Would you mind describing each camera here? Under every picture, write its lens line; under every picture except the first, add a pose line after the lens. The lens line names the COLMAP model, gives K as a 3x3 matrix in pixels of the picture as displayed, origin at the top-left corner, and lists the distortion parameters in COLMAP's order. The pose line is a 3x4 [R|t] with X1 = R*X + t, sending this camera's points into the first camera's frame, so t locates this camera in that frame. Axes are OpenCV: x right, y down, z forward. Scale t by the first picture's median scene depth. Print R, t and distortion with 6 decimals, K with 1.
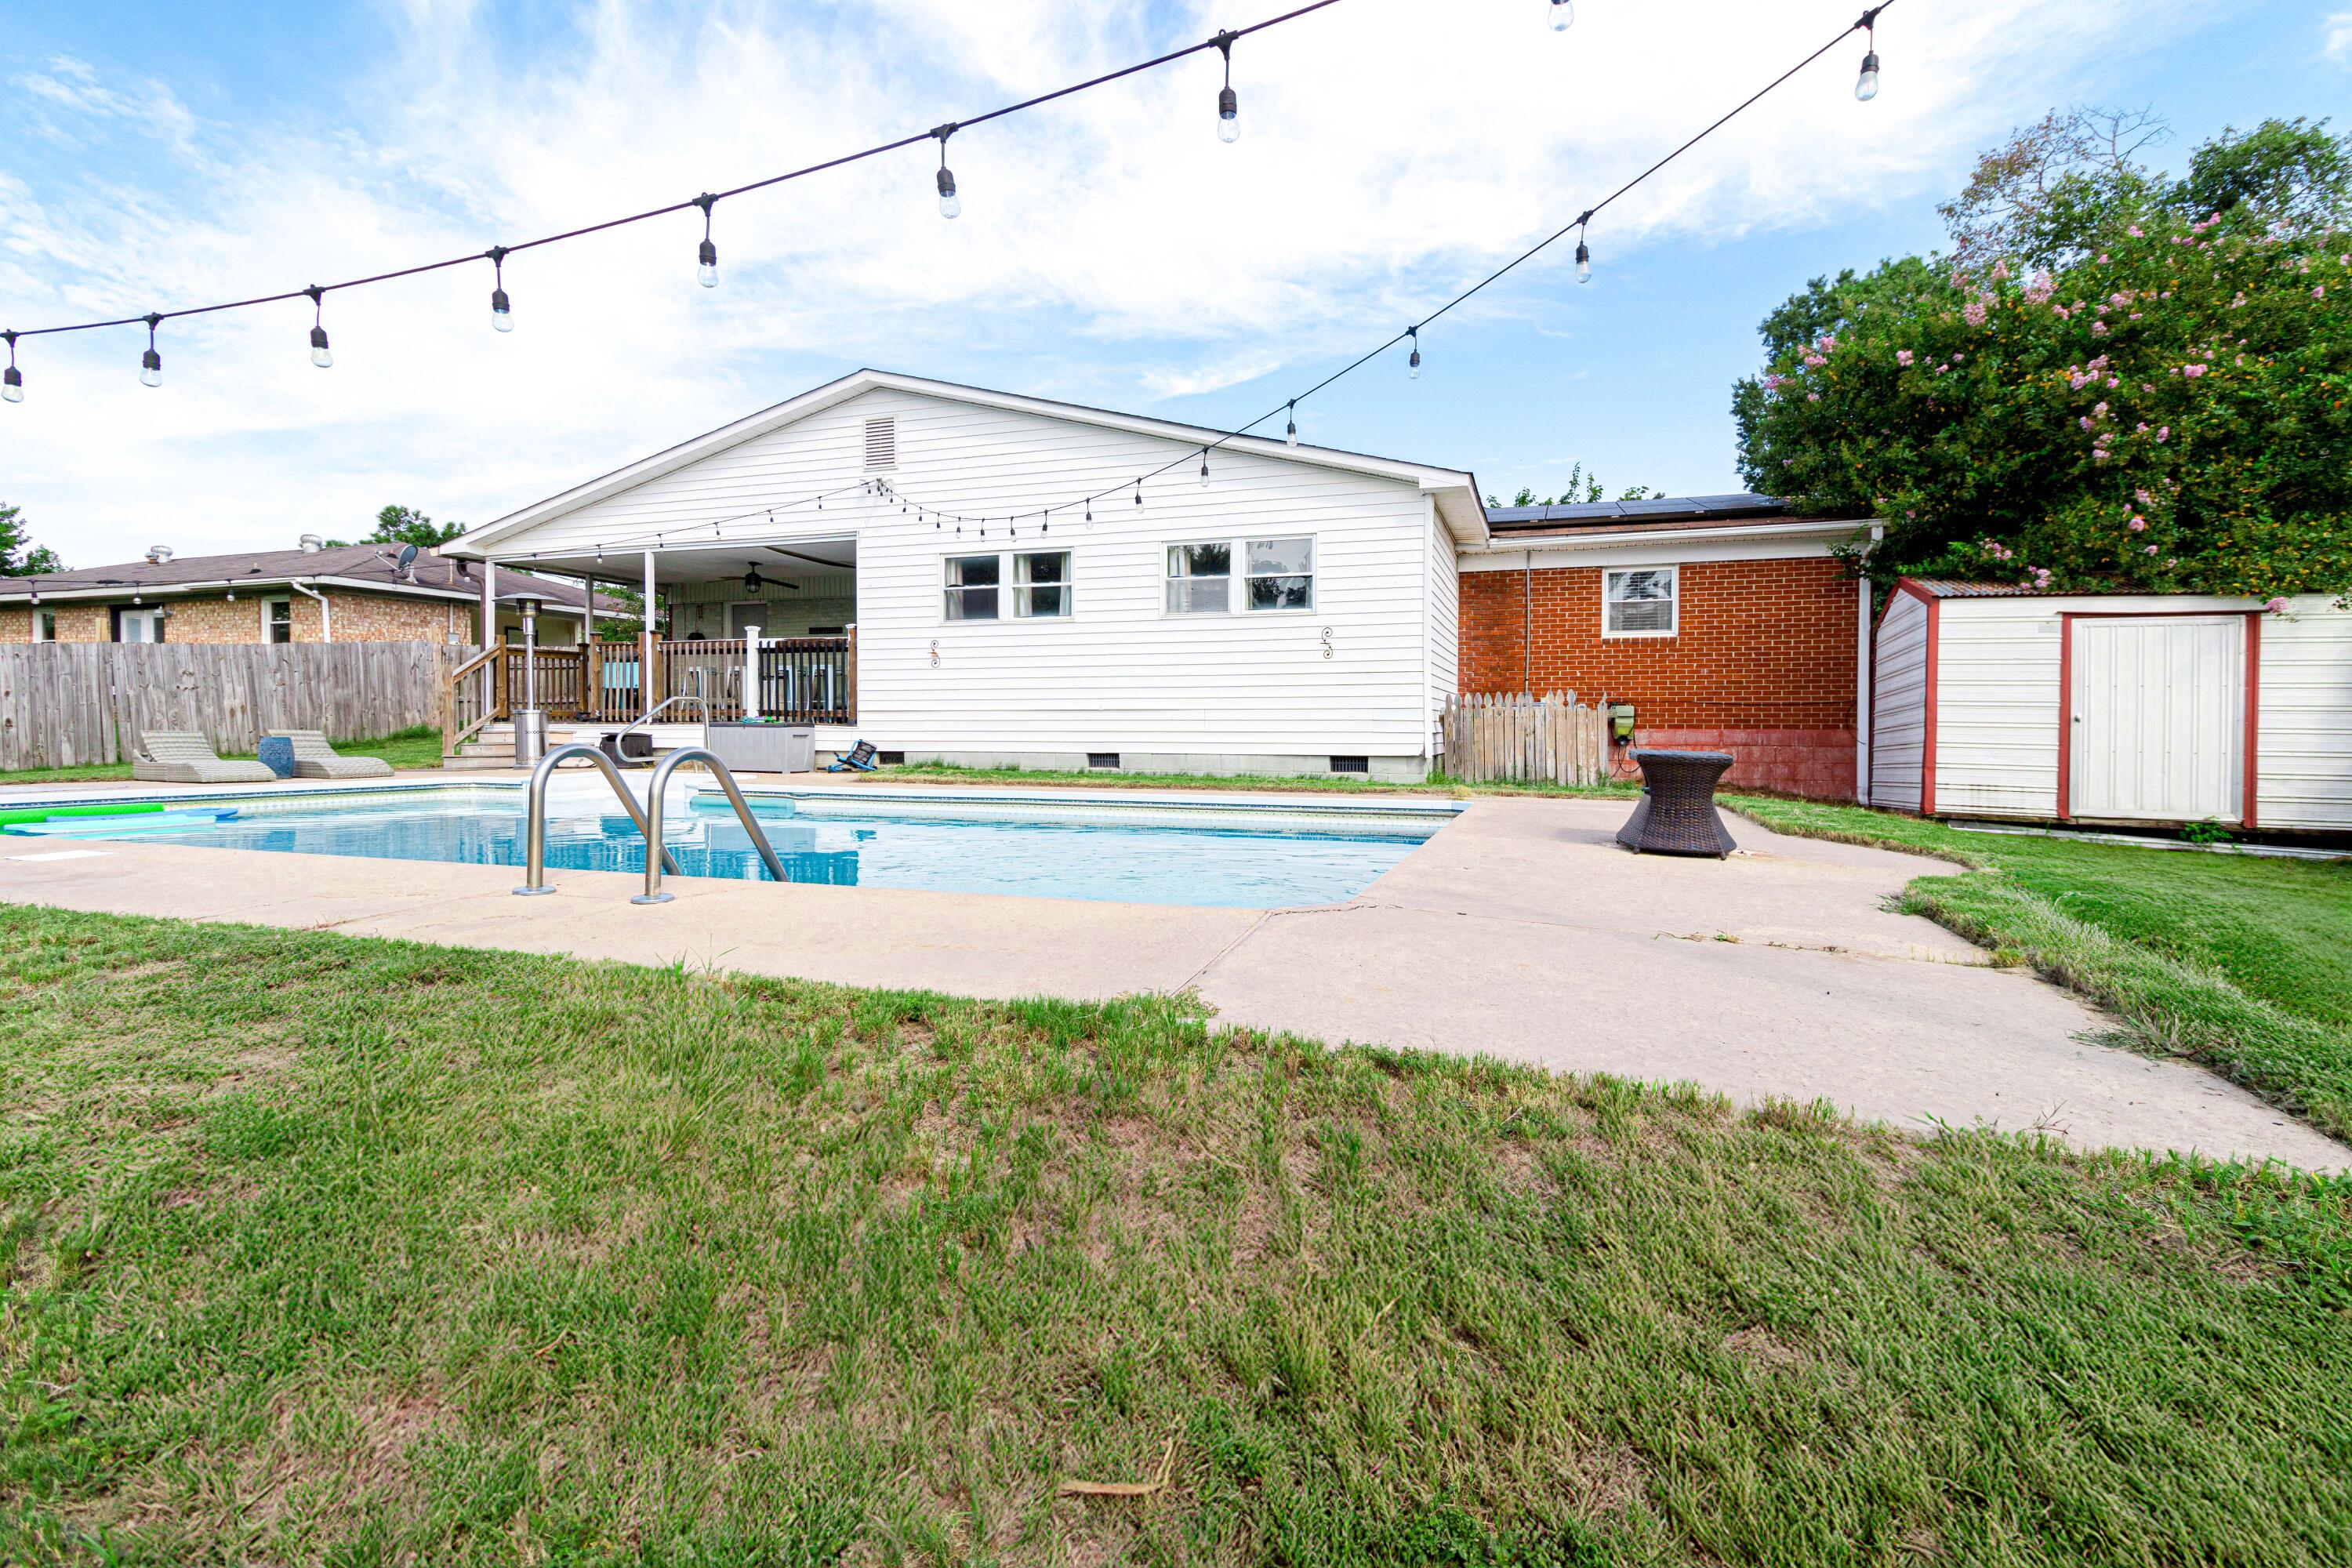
lens RADIAL K [[1077.7, 0, 1201.5], [0, 1077.7, 748.2], [0, 0, 1]] dist [0.000497, 0.000044]
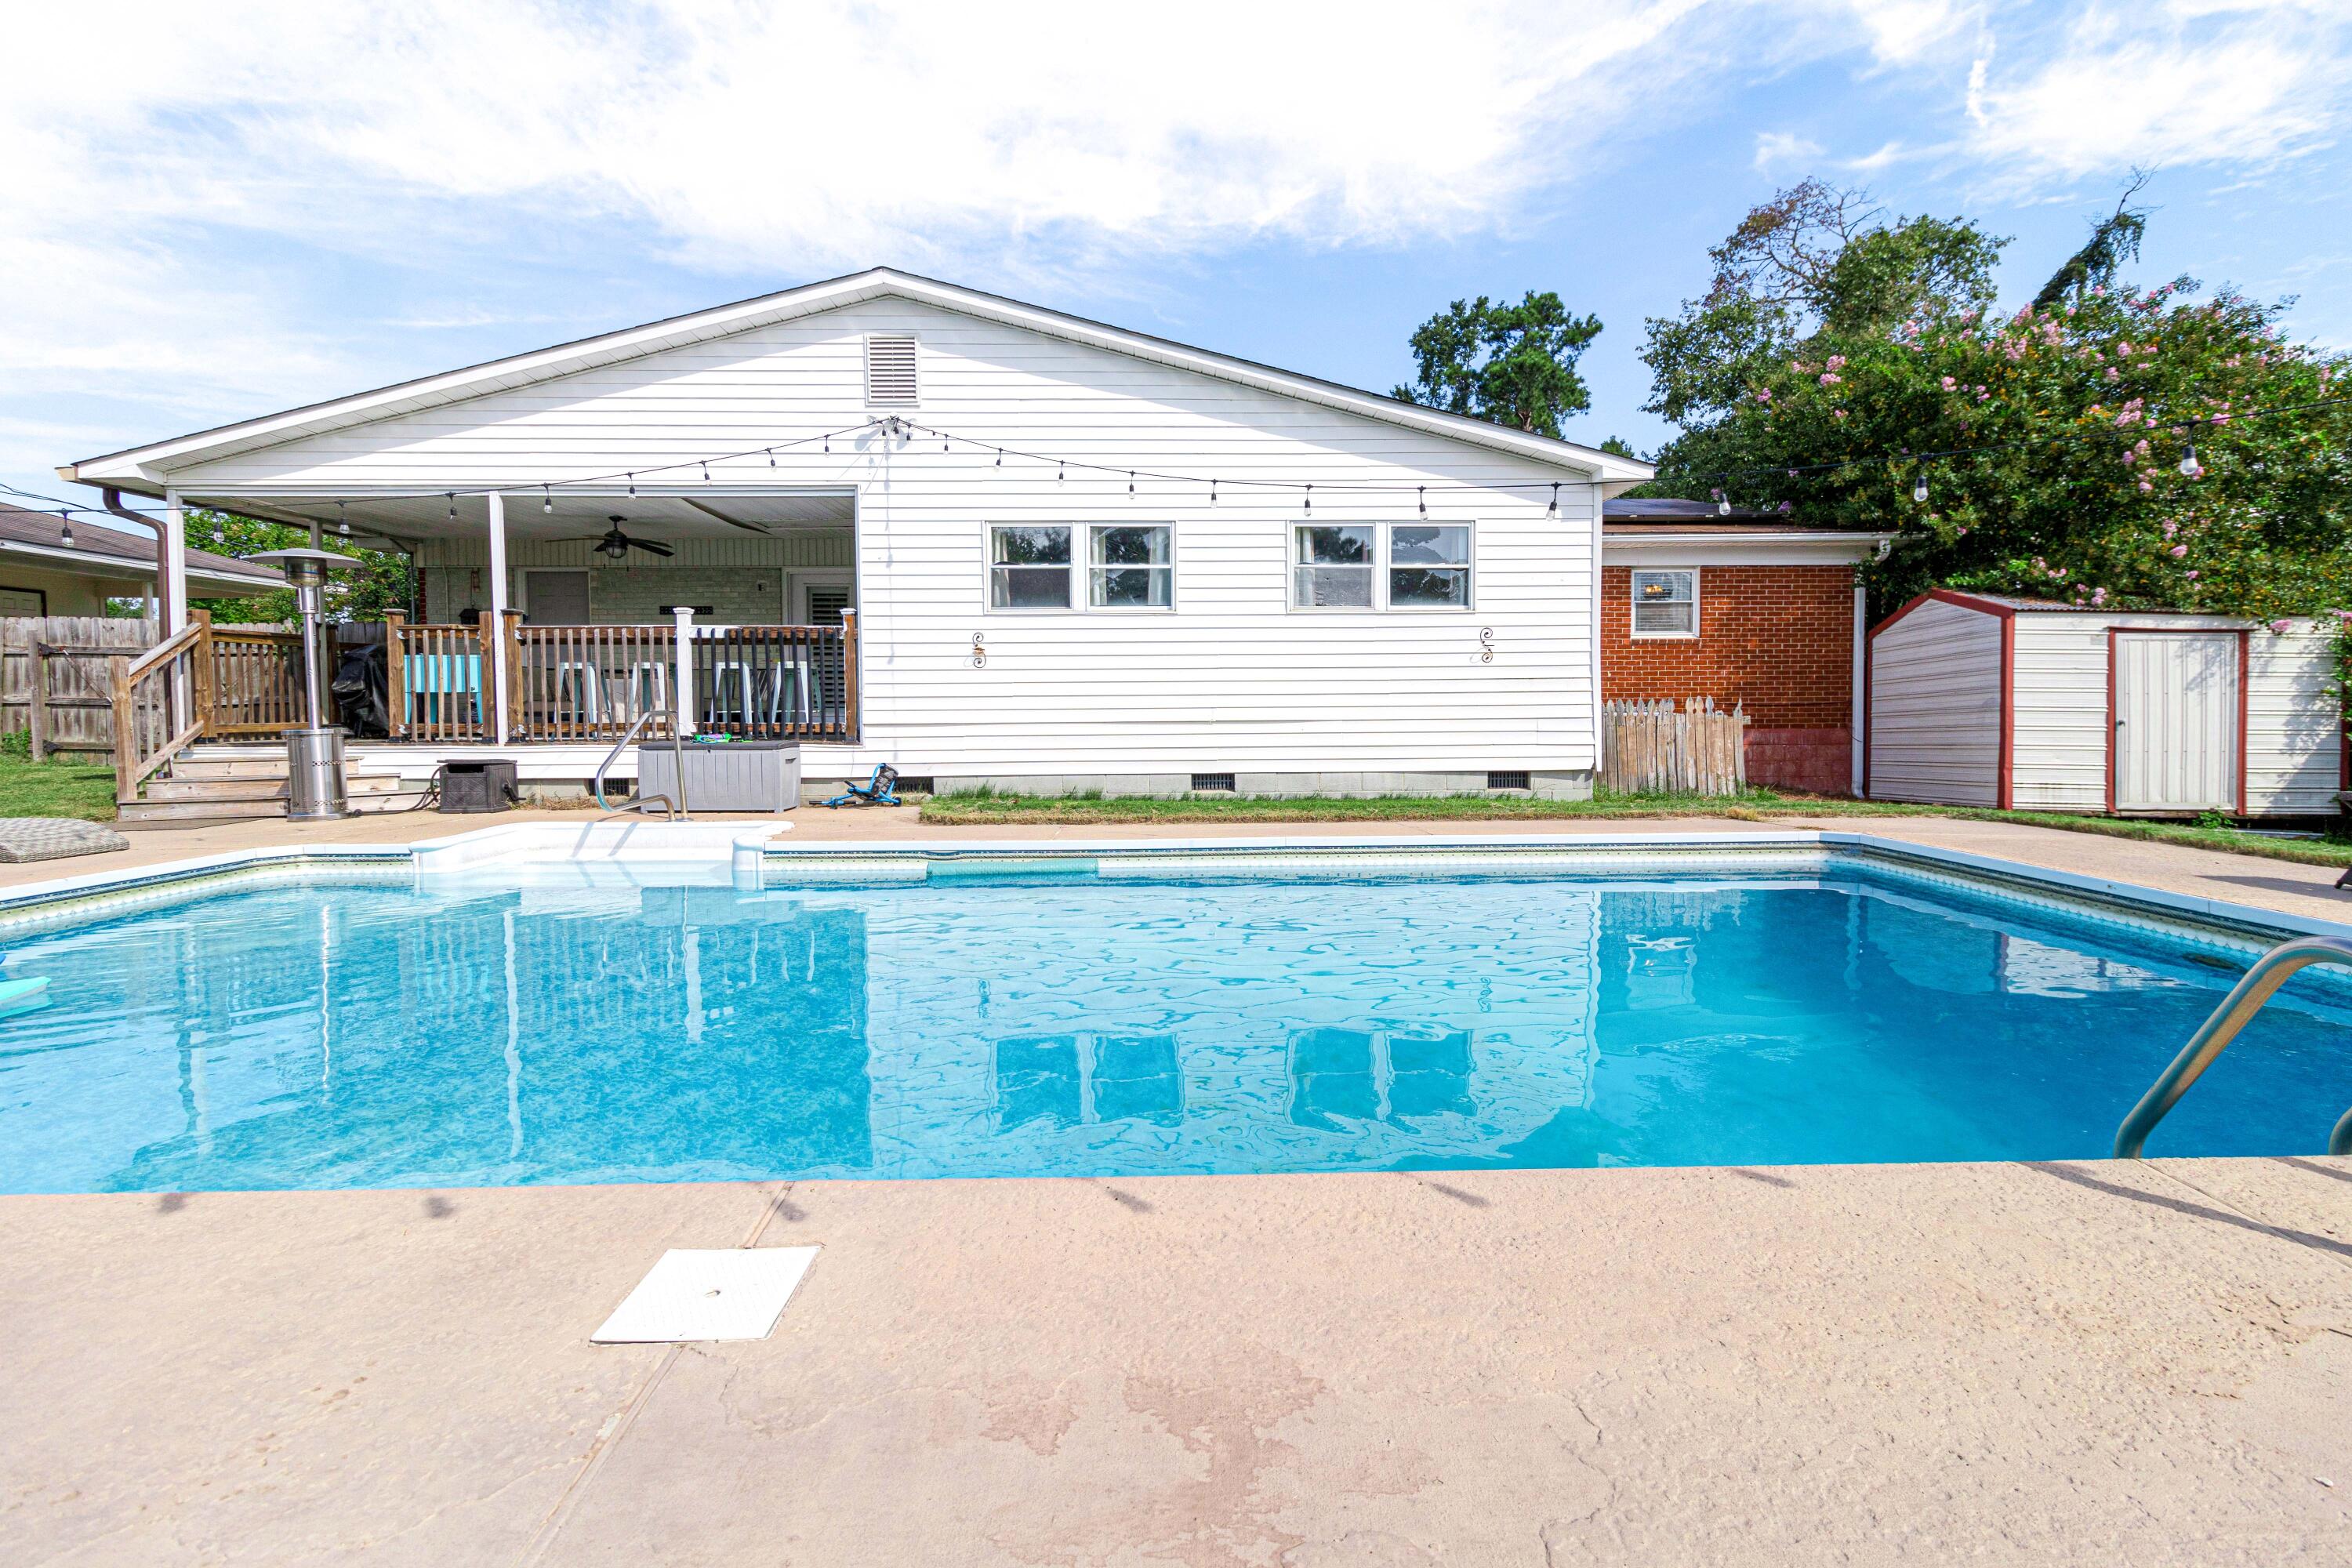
lens RADIAL K [[1095.0, 0, 1200.5], [0, 1095.0, 756.2], [0, 0, 1]] dist [0.001612, 0.000769]
pose [[0.937158, -0.025265, 0.347989, -0.376333], [0.015945, 0.999434, 0.029619, -0.032259], [-0.348541, -0.022209, 0.937030, 0.203694]]
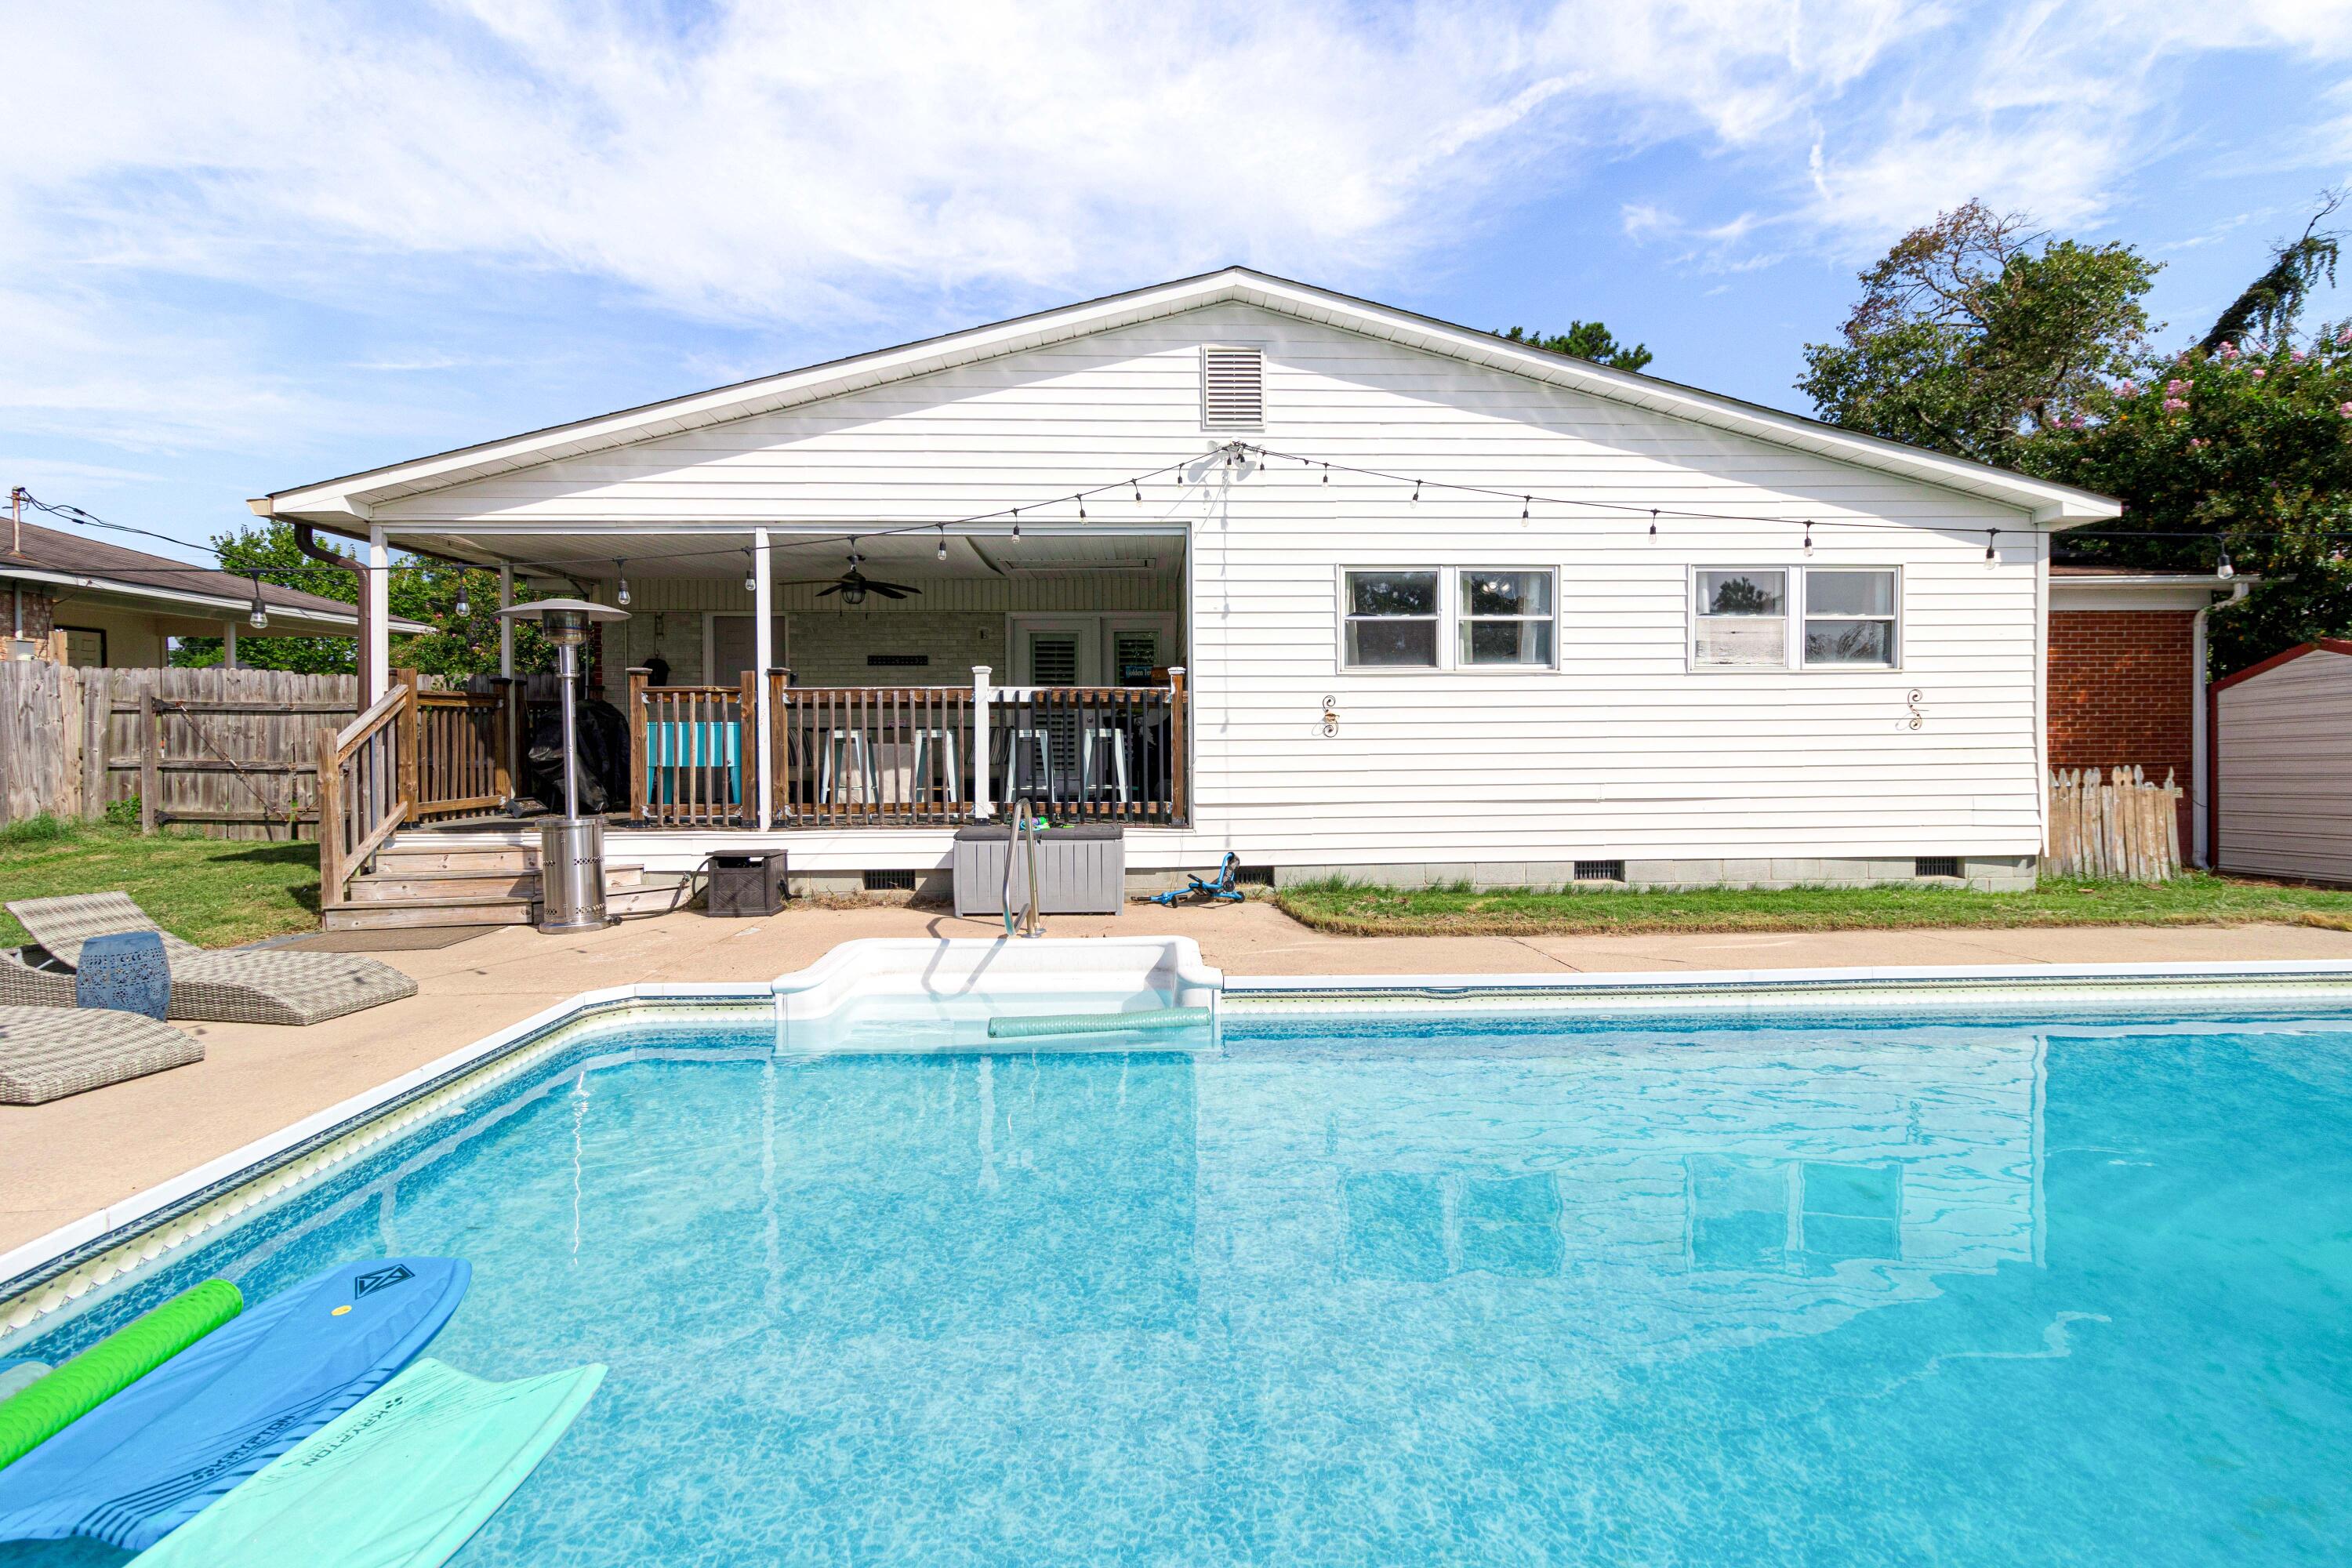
lens RADIAL K [[1095.0, 0, 1200.5], [0, 1095.0, 756.2], [0, 0, 1]] dist [0.001612, 0.000769]
pose [[0.931716, -0.017027, 0.362787, -0.566593], [0.016422, 0.999854, 0.004753, -0.068185], [-0.362815, 0.001529, 0.931860, 0.407884]]
